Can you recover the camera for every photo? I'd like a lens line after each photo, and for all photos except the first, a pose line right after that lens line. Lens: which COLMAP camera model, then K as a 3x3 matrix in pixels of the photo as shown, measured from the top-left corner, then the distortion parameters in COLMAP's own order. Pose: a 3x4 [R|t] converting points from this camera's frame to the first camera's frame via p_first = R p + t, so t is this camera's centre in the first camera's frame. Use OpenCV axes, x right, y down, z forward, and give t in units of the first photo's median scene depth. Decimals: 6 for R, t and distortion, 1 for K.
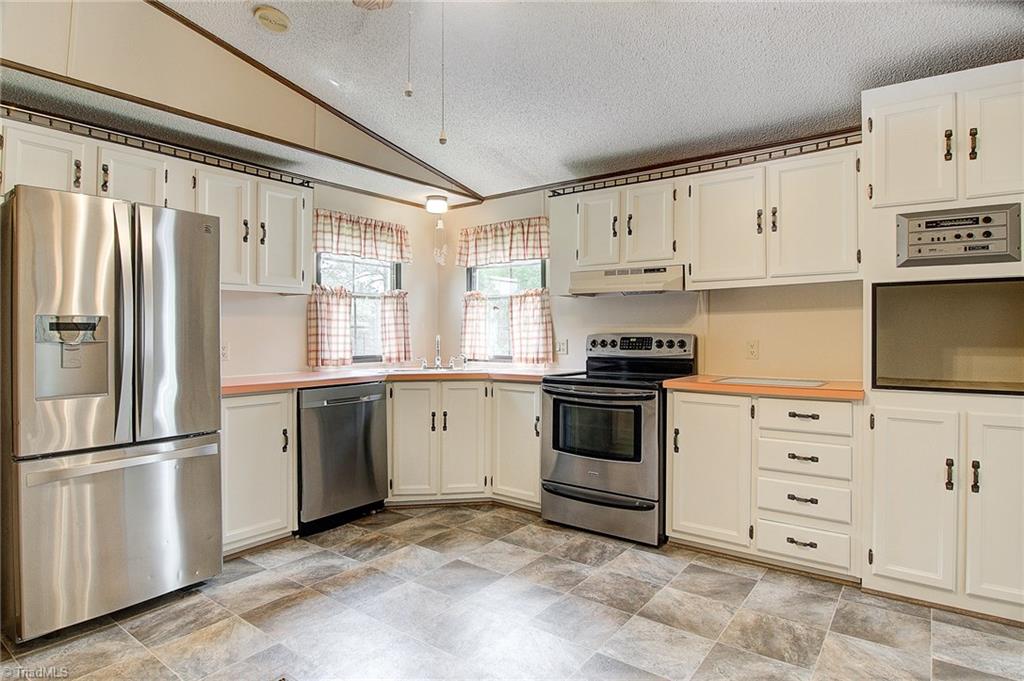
lens RADIAL K [[569.1, 0, 514.6], [0, 569.1, 342.1], [0, 0, 1]] dist [-0.011228, -0.002018]
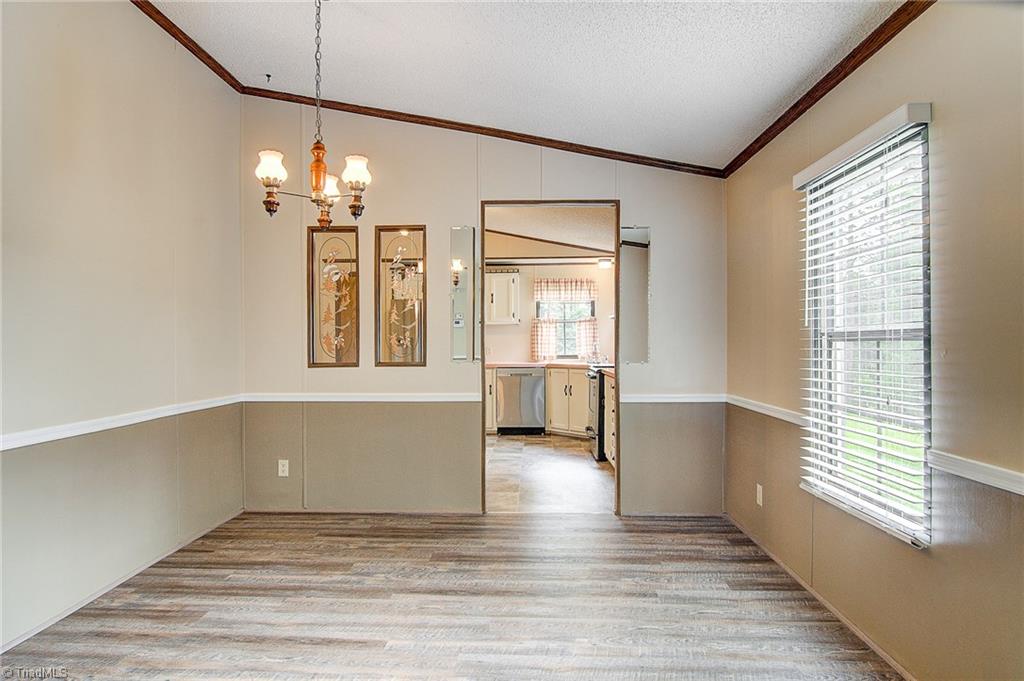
lens RADIAL K [[580.4, 0, 510.2], [0, 580.4, 356.3], [0, 0, 1]] dist [-0.002273, -0.000563]
pose [[0.573605, 0.012894, -0.819031, 1.403795], [-0.007985, 0.999917, 0.010150, 0.013269], [0.819093, 0.000718, 0.573660, -0.241723]]
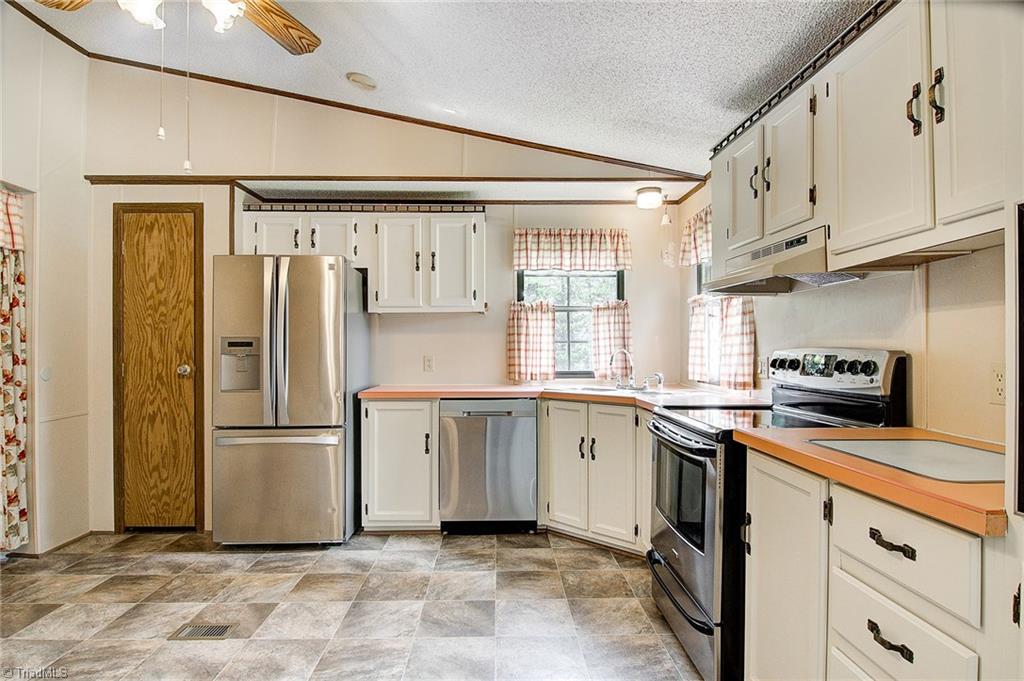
lens RADIAL K [[559.2, 0, 500.6], [0, 559.2, 353.9], [0, 0, 1]] dist [-0.006695, -0.000606]
pose [[0.613910, 0.008569, -0.789329, 0.509484], [-0.011496, 0.999932, 0.001915, -0.007498], [0.789292, 0.007899, 0.613967, 0.395399]]
